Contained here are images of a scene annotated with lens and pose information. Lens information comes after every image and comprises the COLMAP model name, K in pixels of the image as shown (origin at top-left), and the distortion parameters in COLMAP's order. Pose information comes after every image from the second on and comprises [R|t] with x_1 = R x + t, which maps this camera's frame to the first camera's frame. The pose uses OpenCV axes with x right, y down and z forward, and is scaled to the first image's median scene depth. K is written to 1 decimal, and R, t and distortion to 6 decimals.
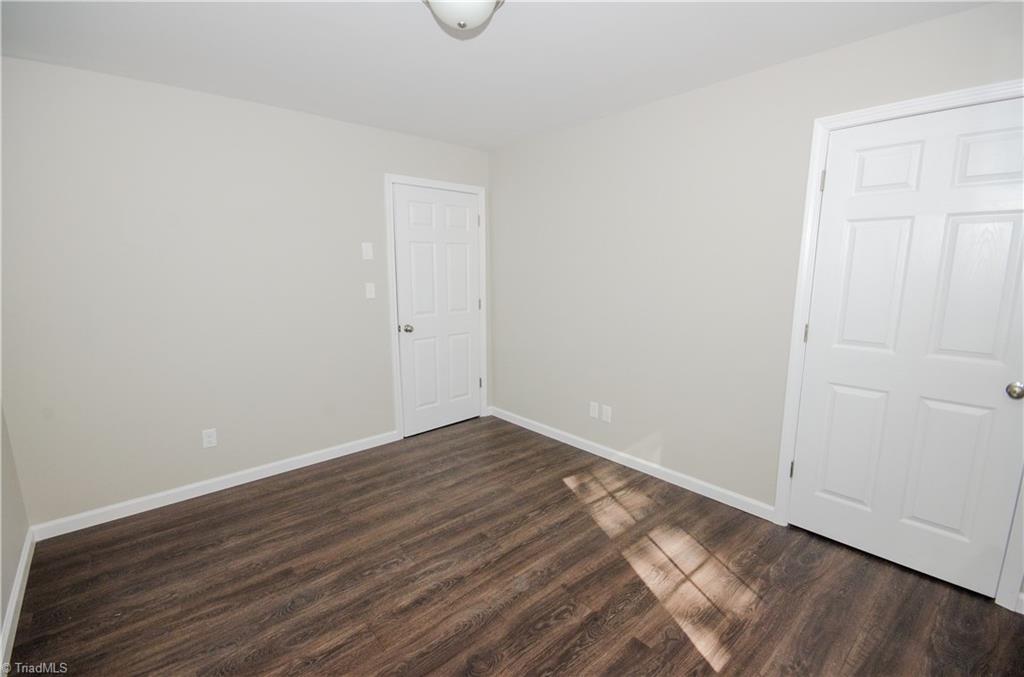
lens RADIAL K [[448.9, 0, 515.6], [0, 448.9, 345.6], [0, 0, 1]] dist [0.002063, -0.005707]
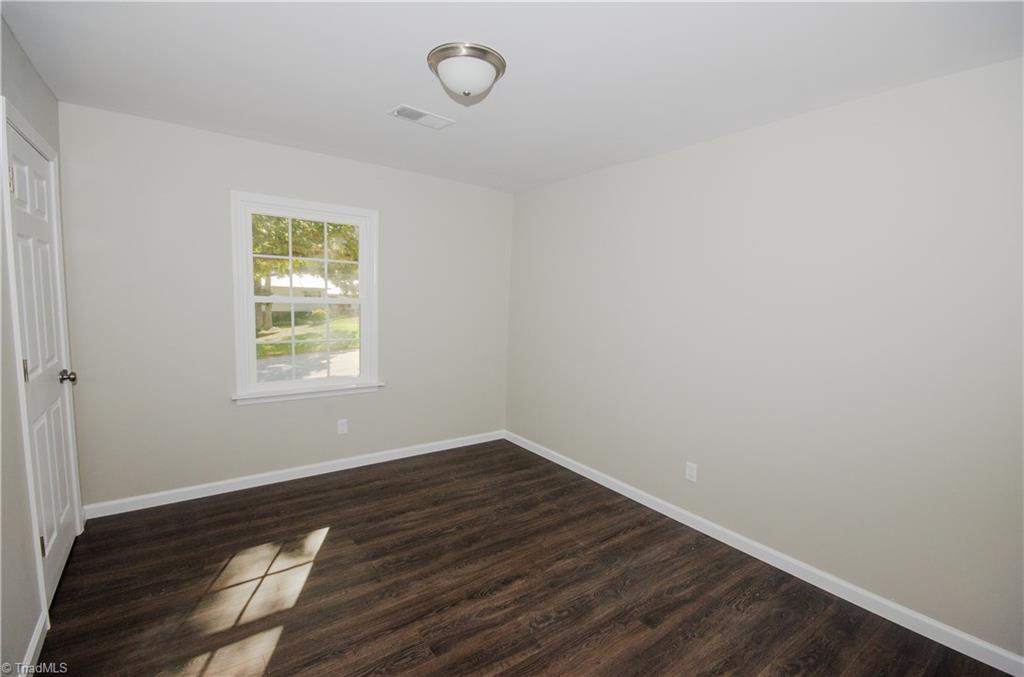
lens RADIAL K [[448.9, 0, 515.6], [0, 448.9, 345.6], [0, 0, 1]] dist [0.002063, -0.005707]
pose [[-0.995497, -0.036643, 0.087428, -0.294716], [-0.010503, 0.959229, 0.282434, -0.329075], [-0.094213, 0.280244, -0.955294, 1.810154]]
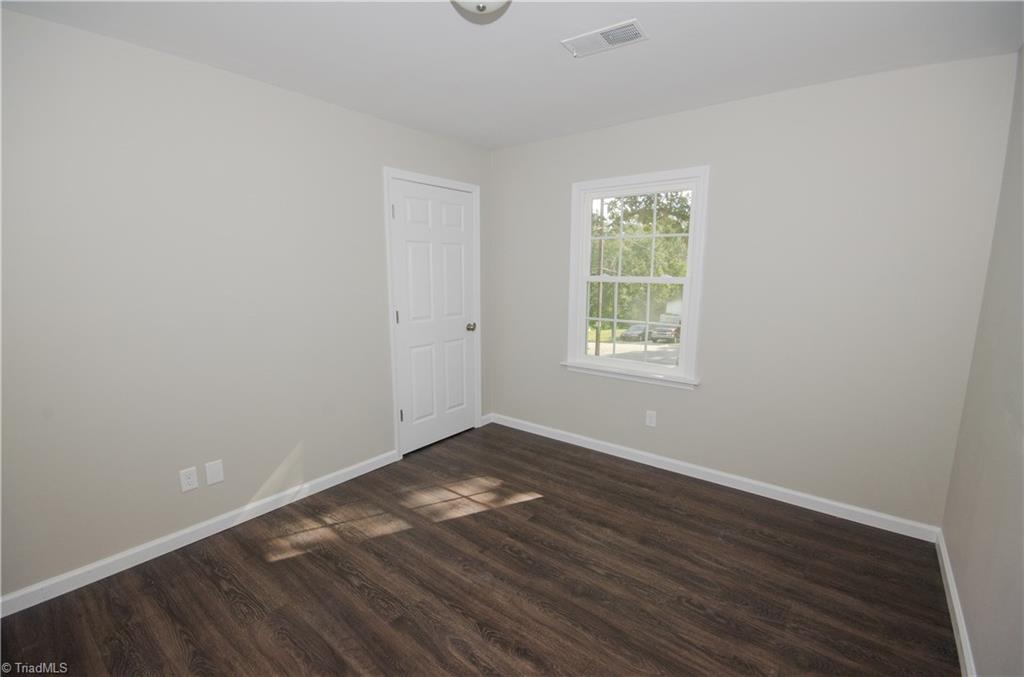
lens RADIAL K [[448.9, 0, 515.6], [0, 448.9, 345.6], [0, 0, 1]] dist [0.002063, -0.005707]
pose [[-0.180626, -0.156152, 0.971077, -0.898537], [0.170150, 0.967469, 0.187221, -0.159751], [-0.968722, 0.199046, -0.148181, 0.953475]]
